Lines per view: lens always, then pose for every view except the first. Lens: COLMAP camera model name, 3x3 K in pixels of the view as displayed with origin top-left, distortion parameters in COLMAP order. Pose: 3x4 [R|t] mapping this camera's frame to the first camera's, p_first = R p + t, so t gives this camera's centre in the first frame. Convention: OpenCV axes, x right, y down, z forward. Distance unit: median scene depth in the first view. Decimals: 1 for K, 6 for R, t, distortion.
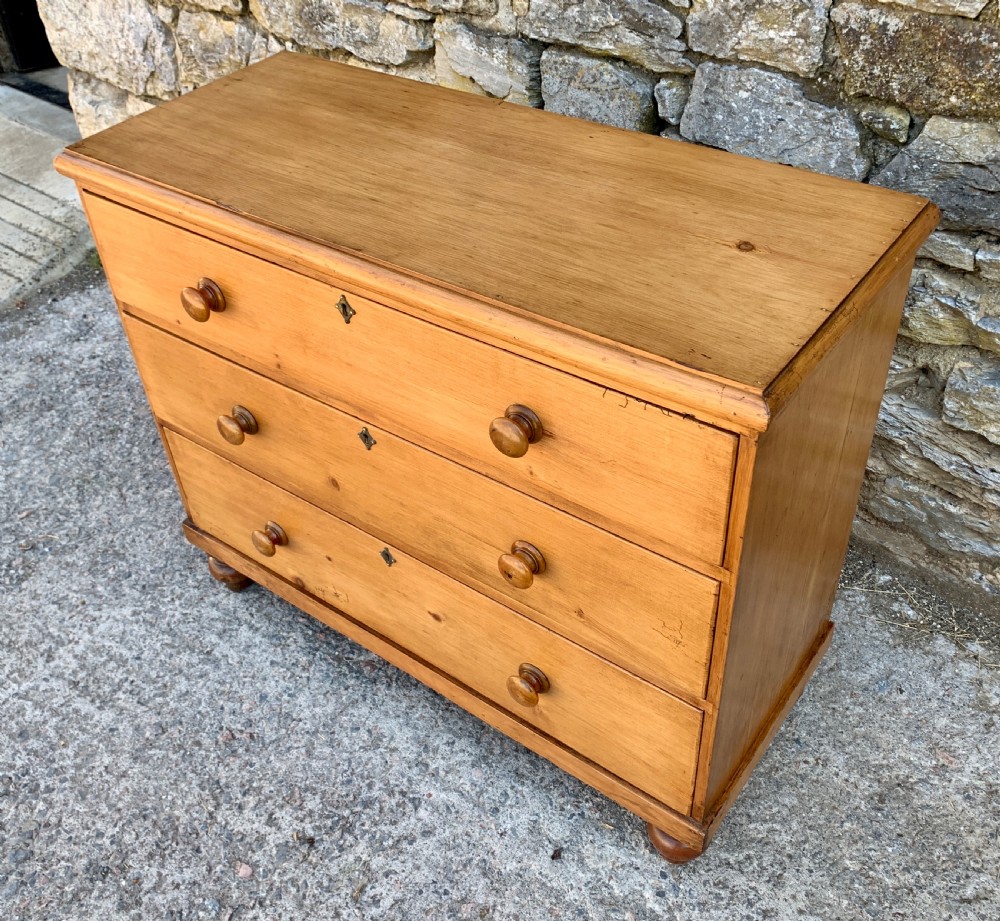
lens RADIAL K [[1008.8, 0, 493.8], [0, 1008.8, 446.0], [0, 0, 1]] dist [0.010294, 0.000000]
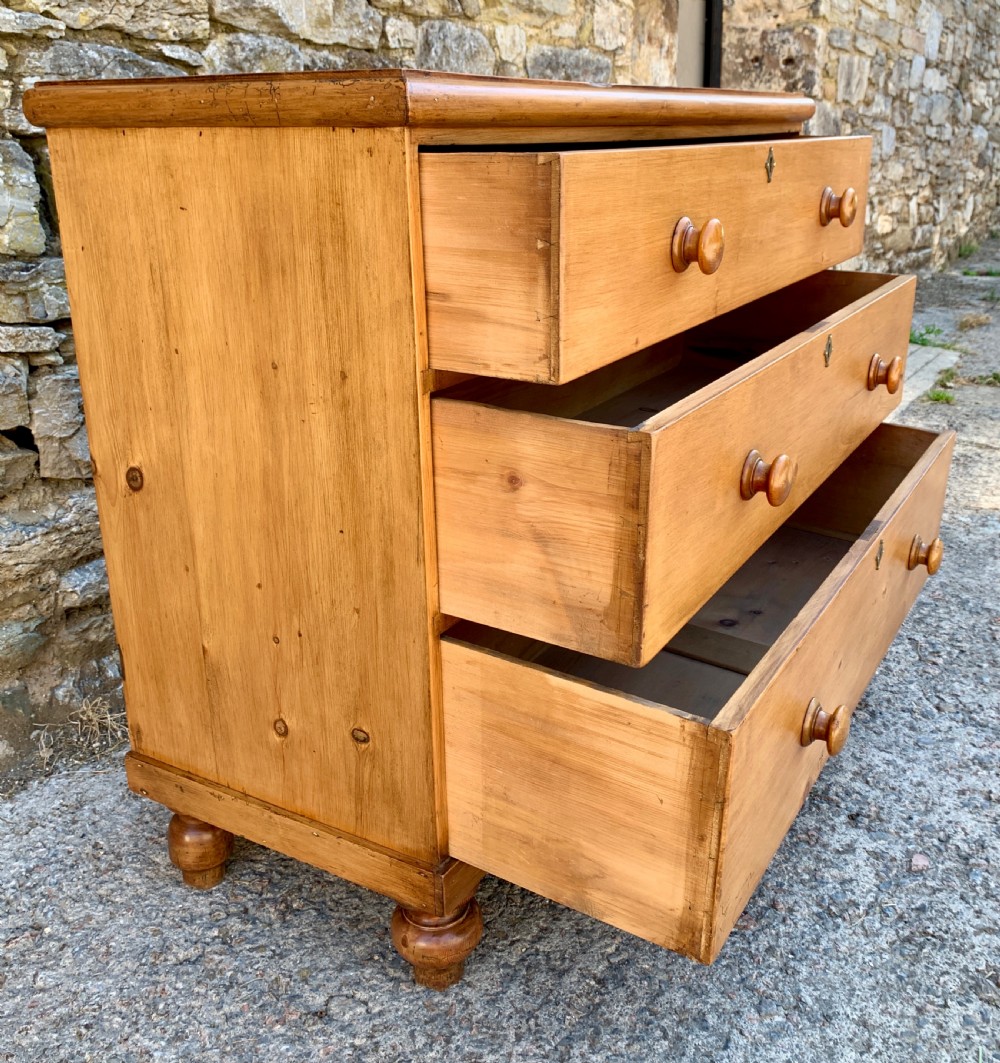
lens RADIAL K [[1087.2, 0, 524.9], [0, 1087.2, 455.0], [0, 0, 1]] dist [0.014827, 0.000000]
pose [[-0.104610, -0.236077, 0.966087, -0.942611], [0.653774, 0.715696, 0.245682, -0.219121], [-0.749424, 0.657303, 0.079472, 0.925757]]
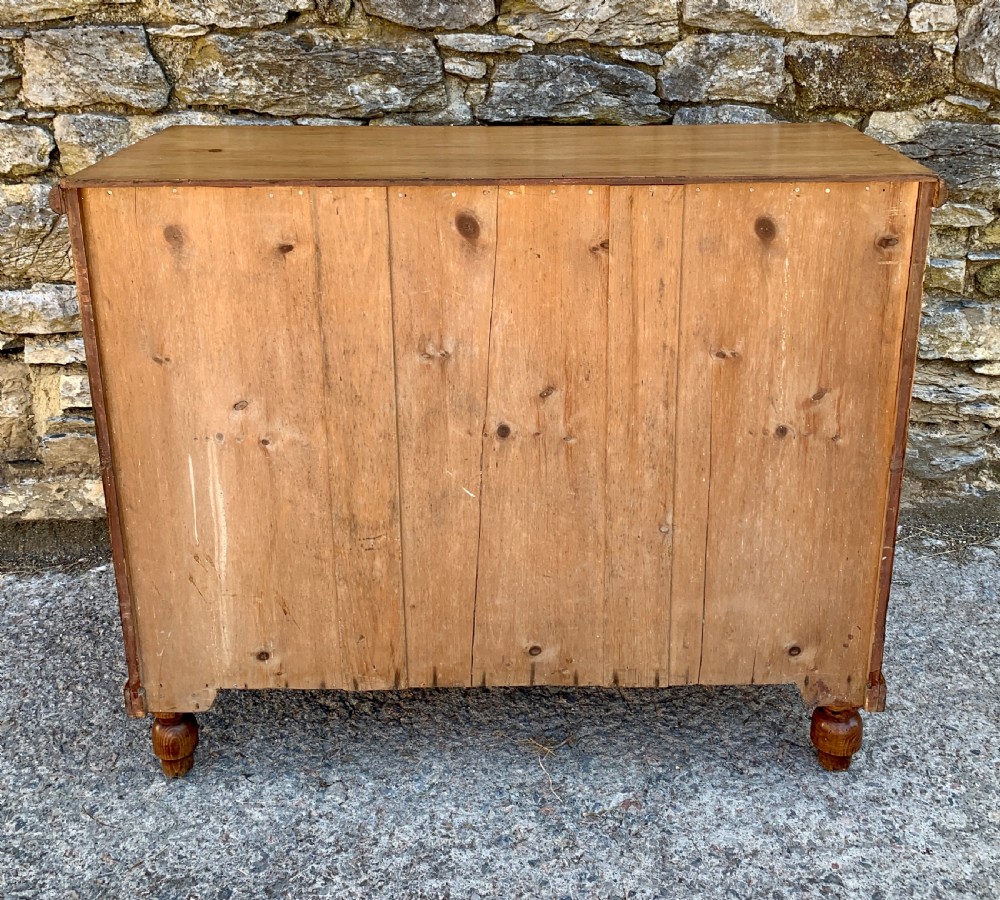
lens RADIAL K [[1115.9, 0, 540.9], [0, 1115.9, 319.0], [0, 0, 1]] dist [0.020963, 0.000000]
pose [[0.748437, -0.177423, 0.639033, -0.776201], [0.402923, 0.886983, -0.225640, 0.056587], [-0.526778, 0.426358, 0.735339, 0.255446]]
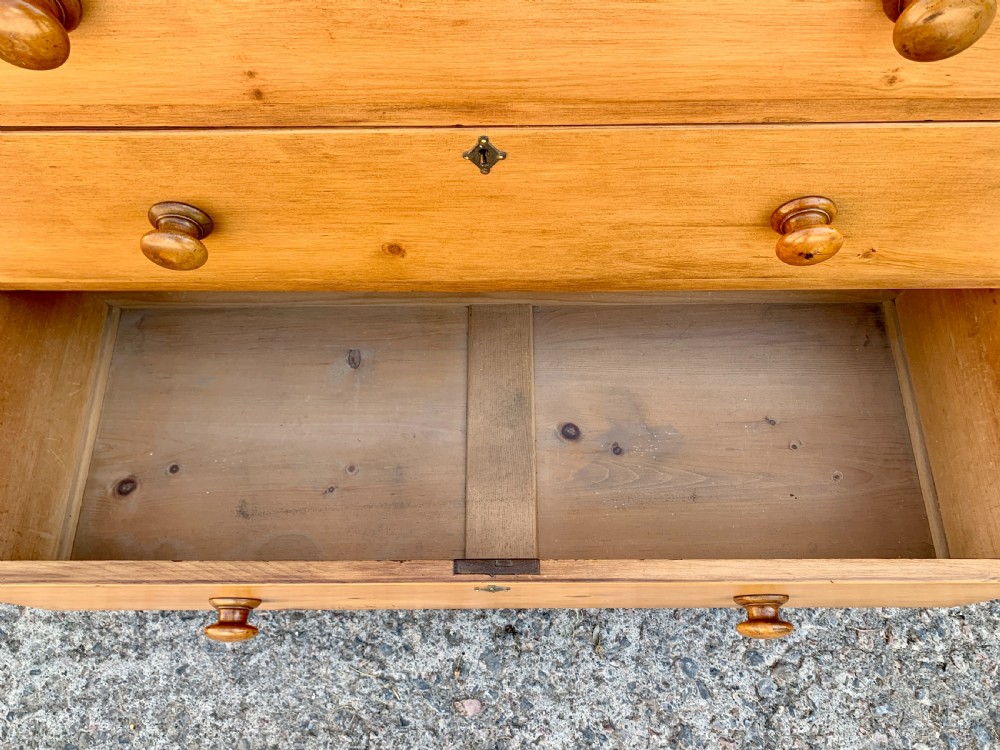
lens RADIAL K [[761.7, 0, 502.0], [0, 761.7, 367.4], [0, 0, 1]] dist [0.006621, 0.002449]
pose [[0.807029, -0.517295, 0.284799, -0.252468], [0.358121, 0.812223, 0.460482, -0.086052], [-0.469525, -0.269630, 0.840742, 0.517560]]
